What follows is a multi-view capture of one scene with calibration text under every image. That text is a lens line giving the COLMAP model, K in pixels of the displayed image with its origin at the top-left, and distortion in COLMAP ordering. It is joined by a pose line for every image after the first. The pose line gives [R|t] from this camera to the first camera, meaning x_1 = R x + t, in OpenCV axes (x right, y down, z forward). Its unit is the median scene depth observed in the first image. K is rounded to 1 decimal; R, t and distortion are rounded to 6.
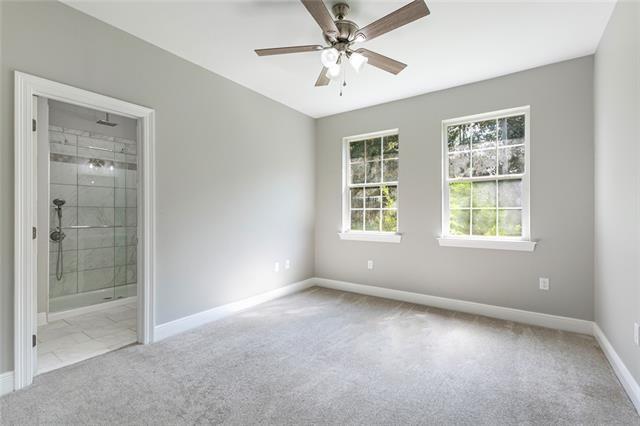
lens RADIAL K [[293.8, 0, 317.3], [0, 293.8, 213.1], [0, 0, 1]] dist [0.011793, -0.001299]
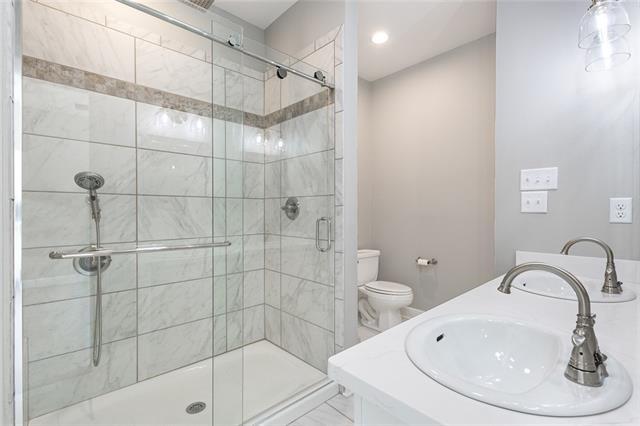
lens RADIAL K [[293.8, 0, 316.3], [0, 293.8, 213.6], [0, 0, 1]] dist [0.011793, -0.001299]
pose [[0.977650, 0.002246, -0.210226, -0.428115], [-0.000213, 0.999953, 0.009694, 0.003670], [0.210238, -0.009433, 0.977605, 0.593209]]
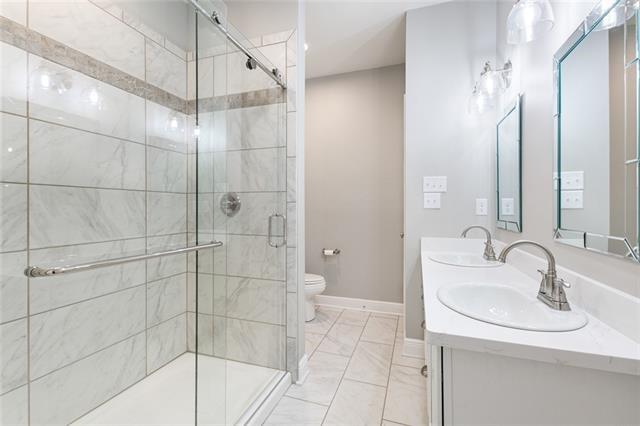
lens RADIAL K [[293.8, 0, 308.2], [0, 293.8, 208.2], [0, 0, 1]] dist [0.011793, -0.001299]
pose [[0.962390, 0.000786, 0.271669, -0.585082], [-0.001722, 0.999993, 0.003206, 0.004033], [-0.271665, -0.003553, 0.962385, 0.584743]]
